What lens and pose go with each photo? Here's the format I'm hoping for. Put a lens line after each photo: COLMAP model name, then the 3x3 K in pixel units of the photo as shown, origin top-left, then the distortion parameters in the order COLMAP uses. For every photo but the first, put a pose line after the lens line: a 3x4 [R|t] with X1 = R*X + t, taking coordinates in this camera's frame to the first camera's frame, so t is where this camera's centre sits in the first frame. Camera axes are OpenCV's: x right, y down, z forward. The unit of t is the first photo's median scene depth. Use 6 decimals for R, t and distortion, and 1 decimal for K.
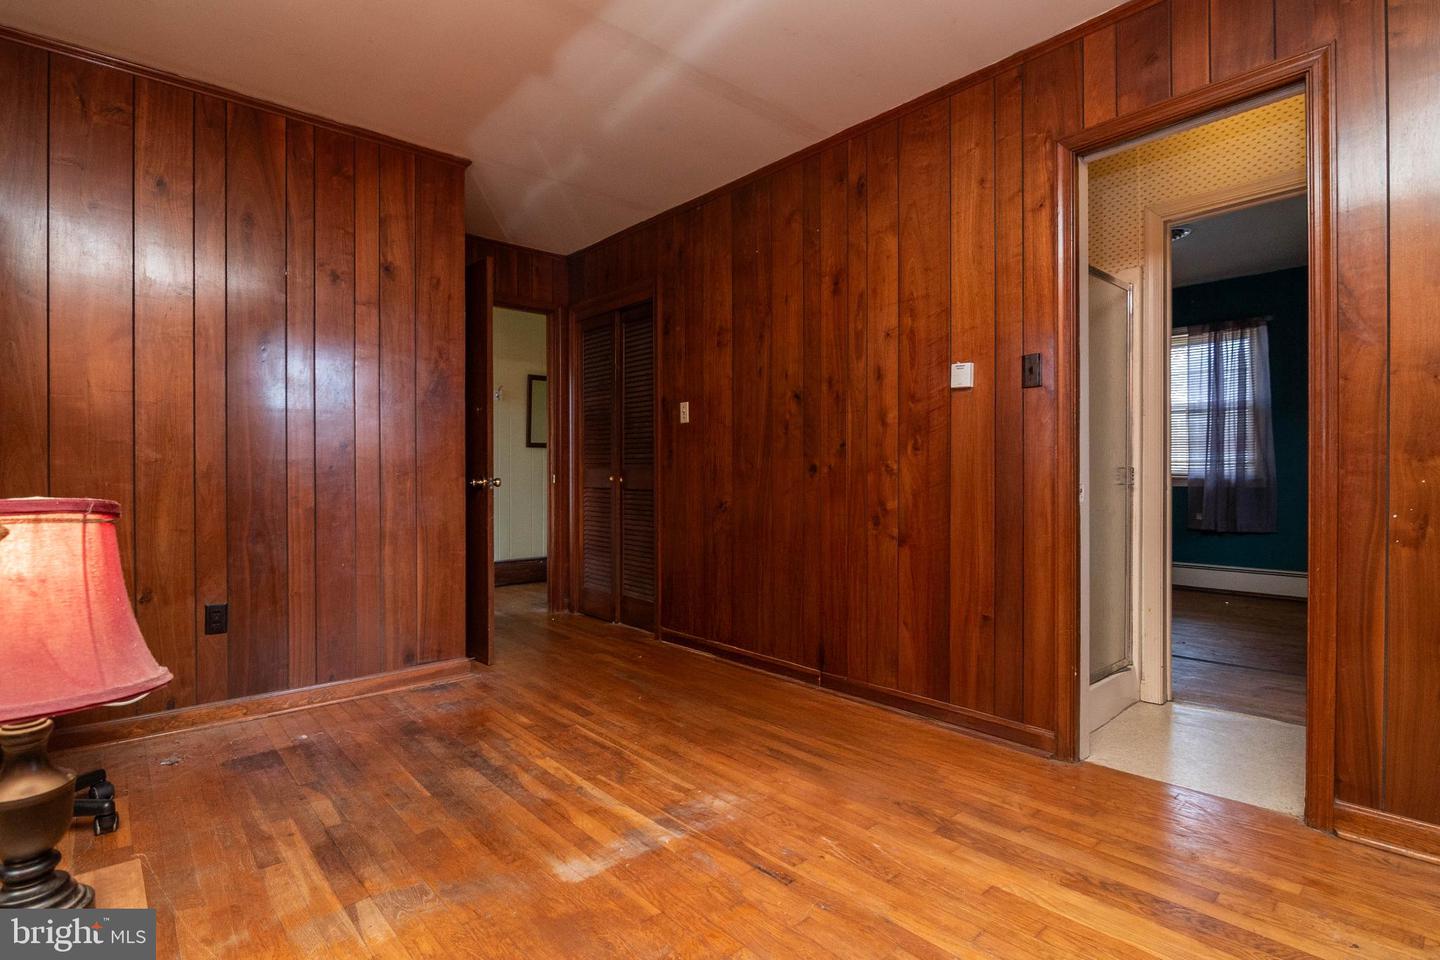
lens RADIAL K [[704.1, 0, 714.8], [0, 704.1, 479.2], [0, 0, 1]] dist [-0.006090, -0.001146]
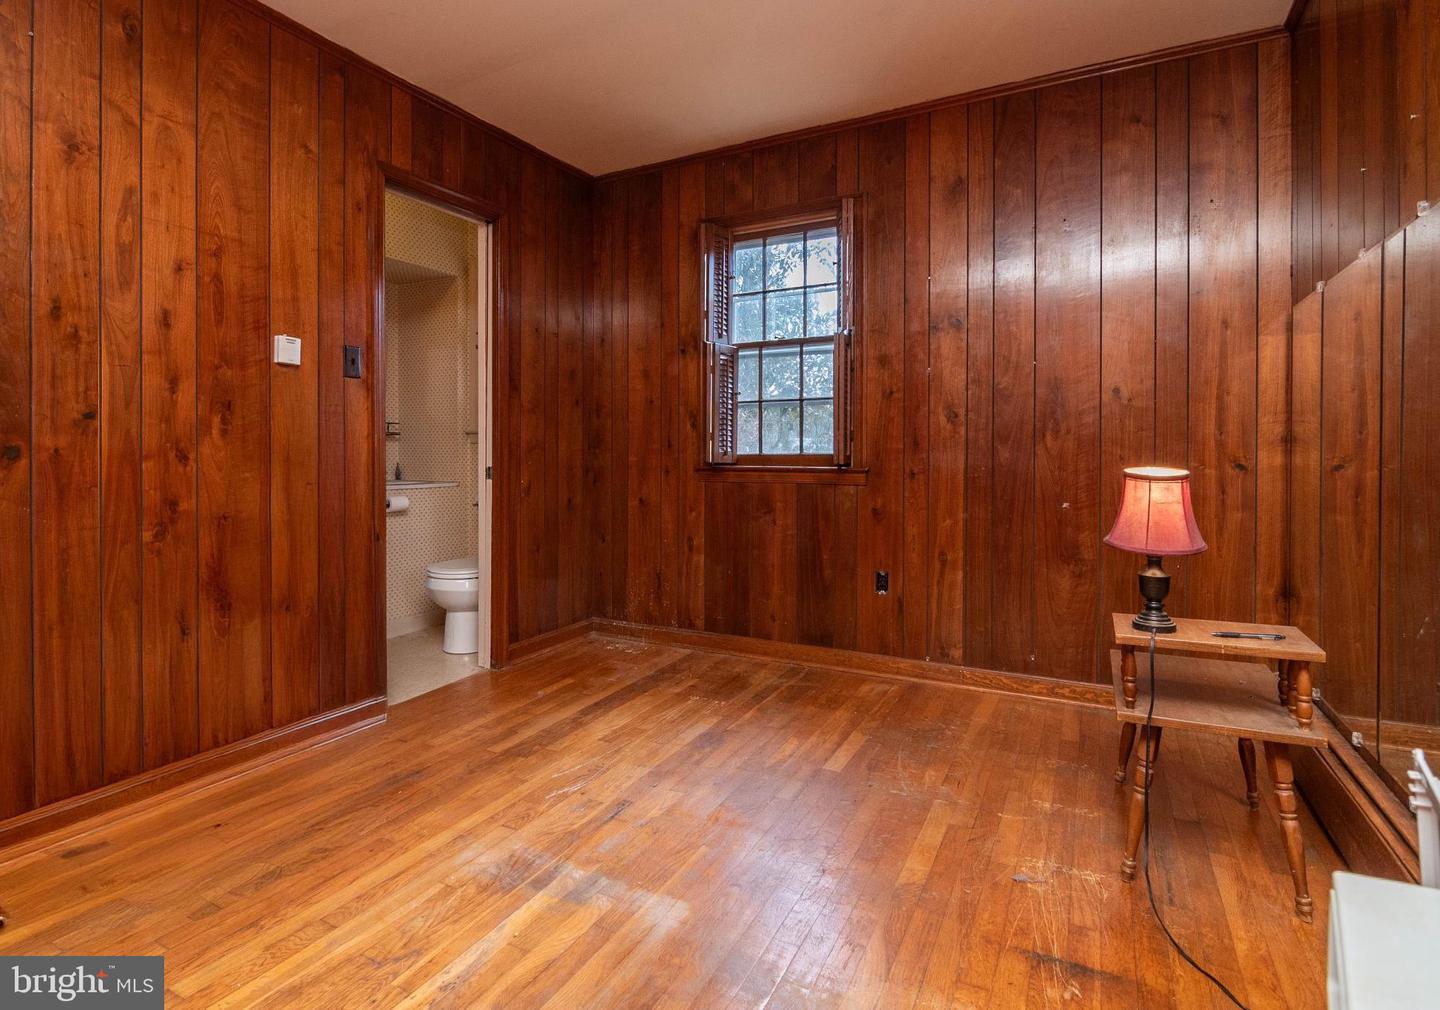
lens RADIAL K [[705.4, 0, 718.6], [0, 705.4, 457.0], [0, 0, 1]] dist [-0.001230, -0.000242]
pose [[-0.344186, -0.005290, 0.938886, -0.746482], [0.006505, 0.999947, 0.008018, -0.016878], [-0.938879, 0.008867, -0.344134, 0.877001]]
